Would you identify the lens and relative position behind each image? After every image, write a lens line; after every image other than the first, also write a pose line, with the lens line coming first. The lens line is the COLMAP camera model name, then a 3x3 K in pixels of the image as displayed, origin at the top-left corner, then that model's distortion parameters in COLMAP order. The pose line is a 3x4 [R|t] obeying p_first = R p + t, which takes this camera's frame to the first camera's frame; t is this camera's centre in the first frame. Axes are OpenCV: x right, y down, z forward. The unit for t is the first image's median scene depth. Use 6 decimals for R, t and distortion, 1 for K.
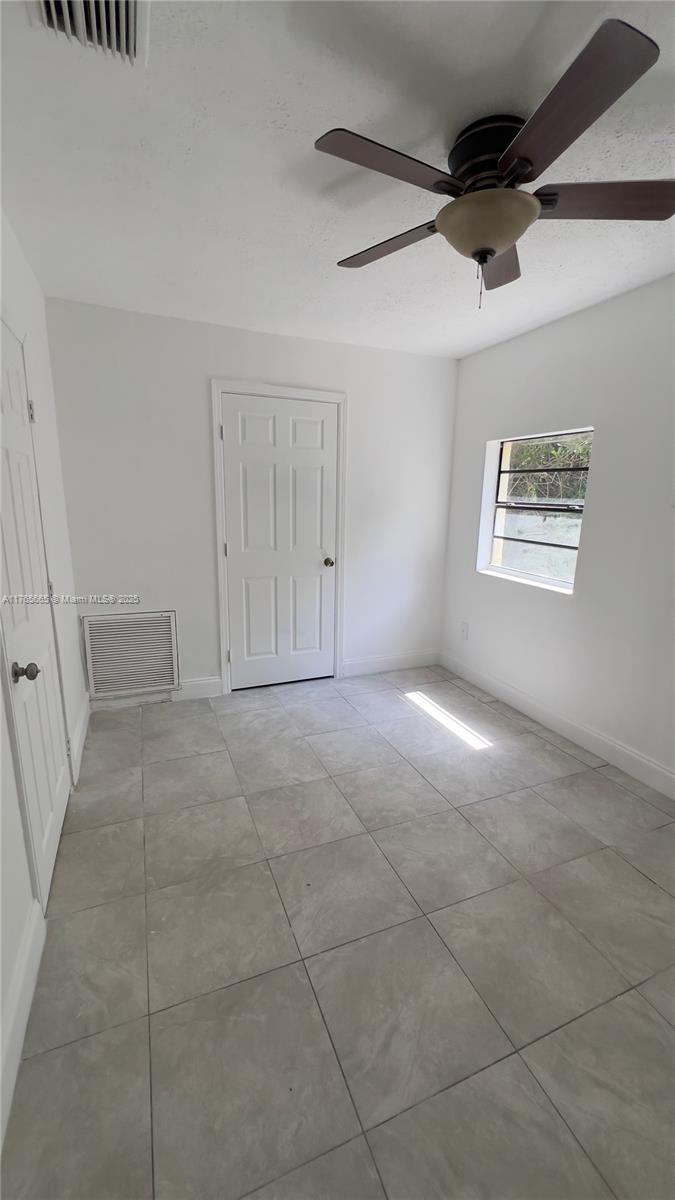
lens RADIAL K [[480.5, 0, 339.3], [0, 480.5, 599.3], [0, 0, 1]] dist [-0.000899, 0.000208]
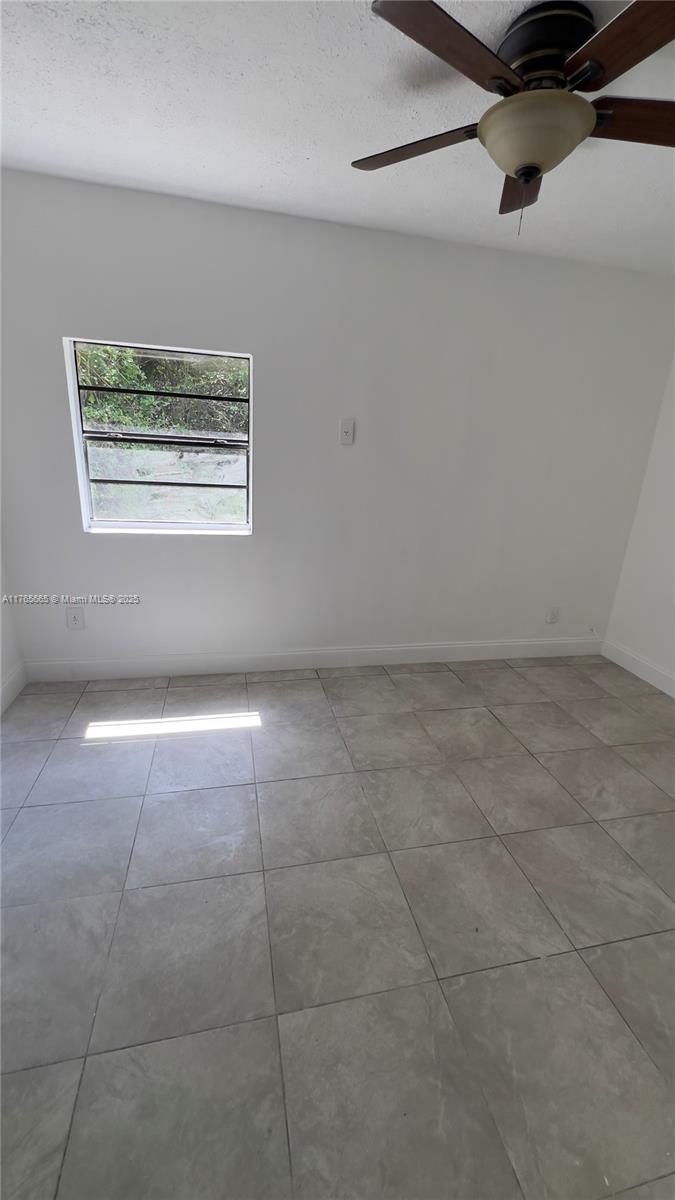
lens RADIAL K [[480.5, 0, 339.3], [0, 480.5, 599.3], [0, 0, 1]] dist [-0.000899, 0.000208]
pose [[0.167942, -0.316426, 0.933633, -0.469767], [0.161856, 0.943082, 0.290514, -0.149925], [-0.972419, 0.102325, 0.209599, 0.672927]]
